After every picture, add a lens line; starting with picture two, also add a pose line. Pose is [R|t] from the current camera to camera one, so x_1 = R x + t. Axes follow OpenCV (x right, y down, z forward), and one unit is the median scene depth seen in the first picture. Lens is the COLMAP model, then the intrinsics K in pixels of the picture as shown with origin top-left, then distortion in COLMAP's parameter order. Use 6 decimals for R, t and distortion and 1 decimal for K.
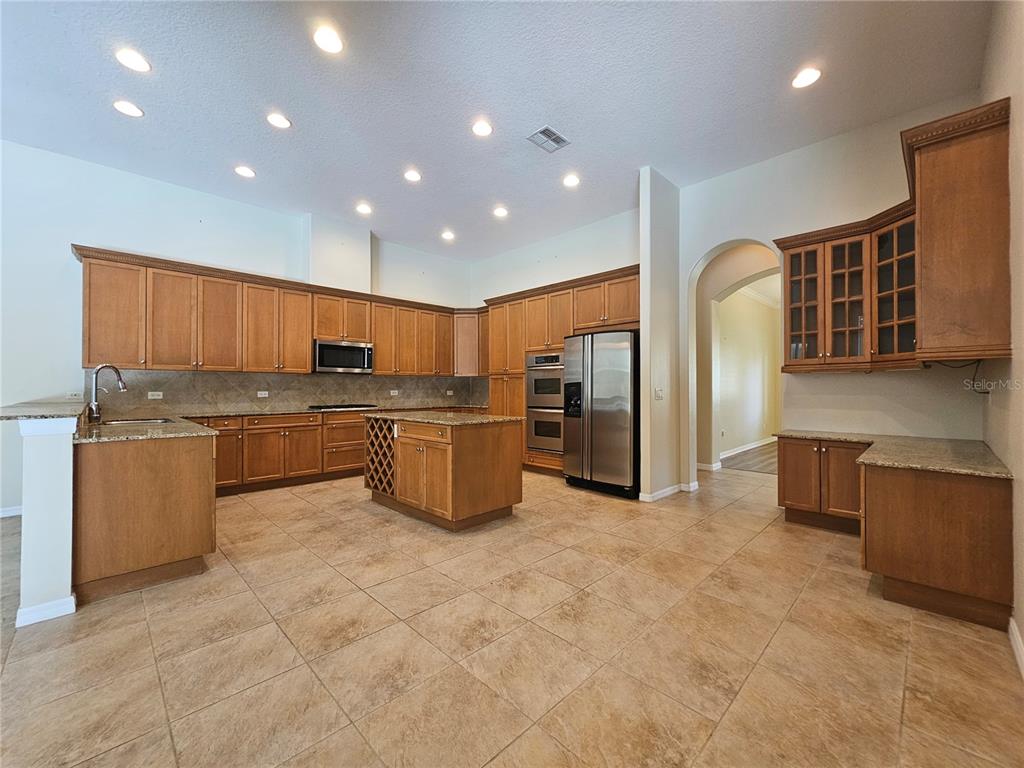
lens RADIAL K [[417.1, 0, 516.9], [0, 417.1, 387.1], [0, 0, 1]] dist [-0.003041, 0.001197]
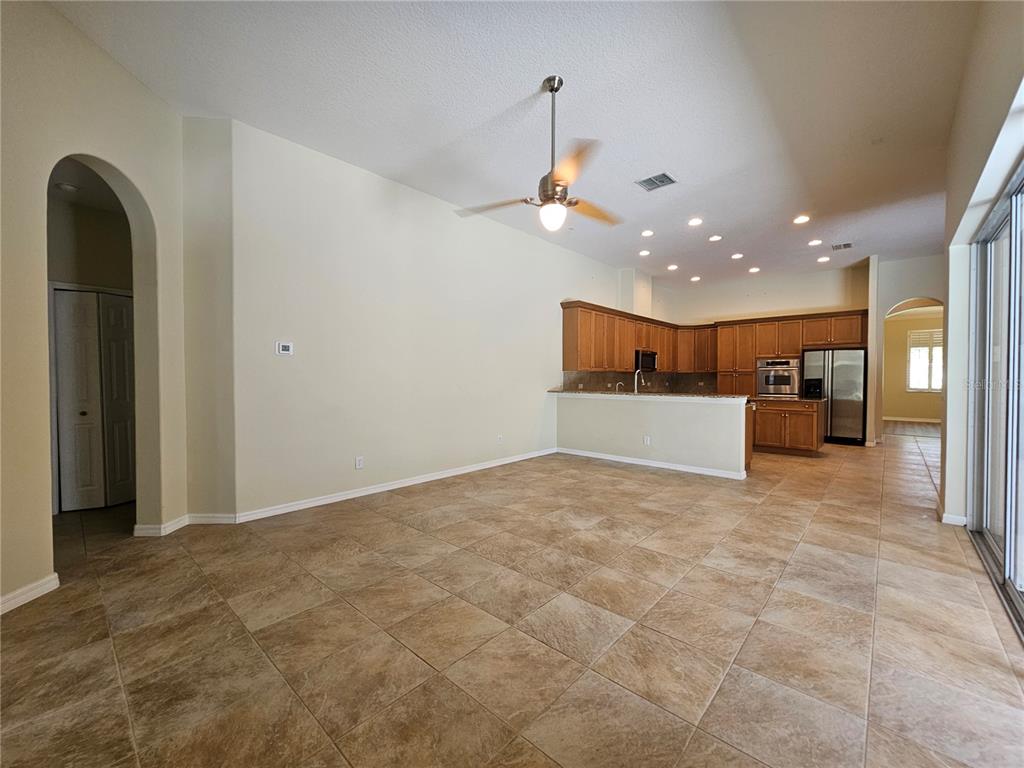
lens RADIAL K [[417.1, 0, 514.5], [0, 417.1, 386.1], [0, 0, 1]] dist [-0.003041, 0.001197]
pose [[0.999001, -0.000831, 0.044671, -1.173441], [-0.000397, 0.999622, 0.027472, -0.027231], [-0.044677, -0.027463, 0.998624, -0.631767]]
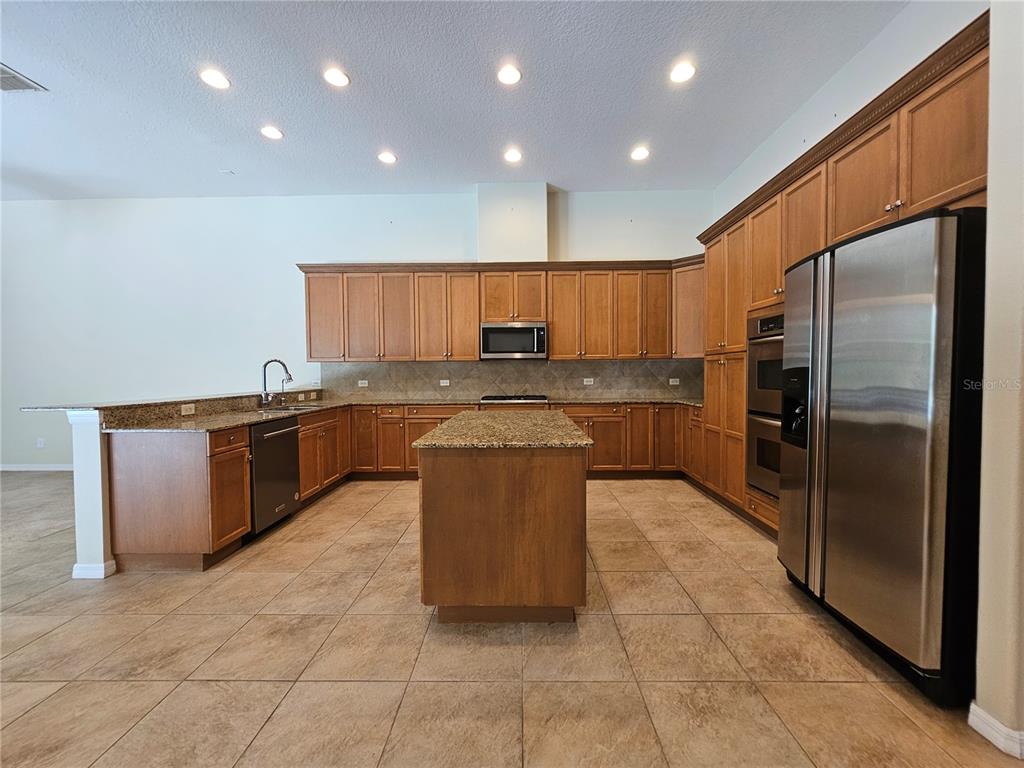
lens RADIAL K [[417.1, 0, 516.8], [0, 417.1, 386.0], [0, 0, 1]] dist [-0.003041, 0.001197]
pose [[0.695928, 0.019338, -0.717852, 0.257530], [0.008826, 0.999332, 0.035477, -0.010344], [0.718058, -0.031026, 0.695292, 0.483413]]
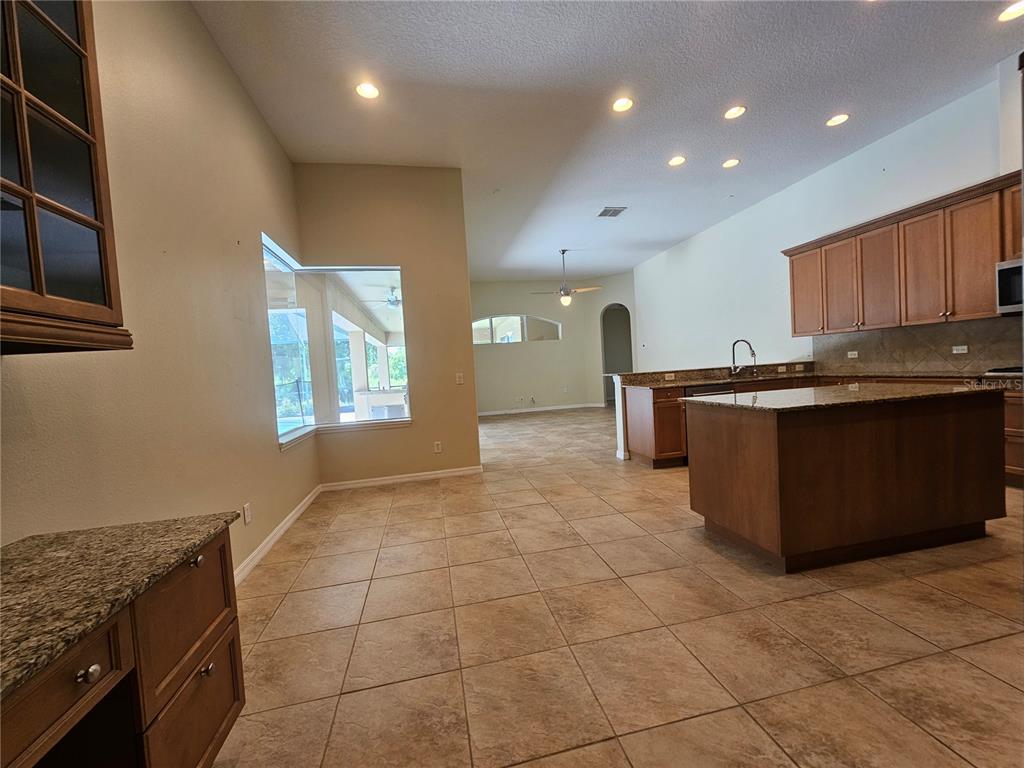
lens RADIAL K [[417.1, 0, 512.9], [0, 417.1, 384.4], [0, 0, 1]] dist [-0.003041, 0.001197]
pose [[-0.550331, 0.066365, -0.832305, 0.543441], [0.063320, 0.997283, 0.037651, -0.000273], [0.832542, -0.031981, -0.553038, 0.830592]]
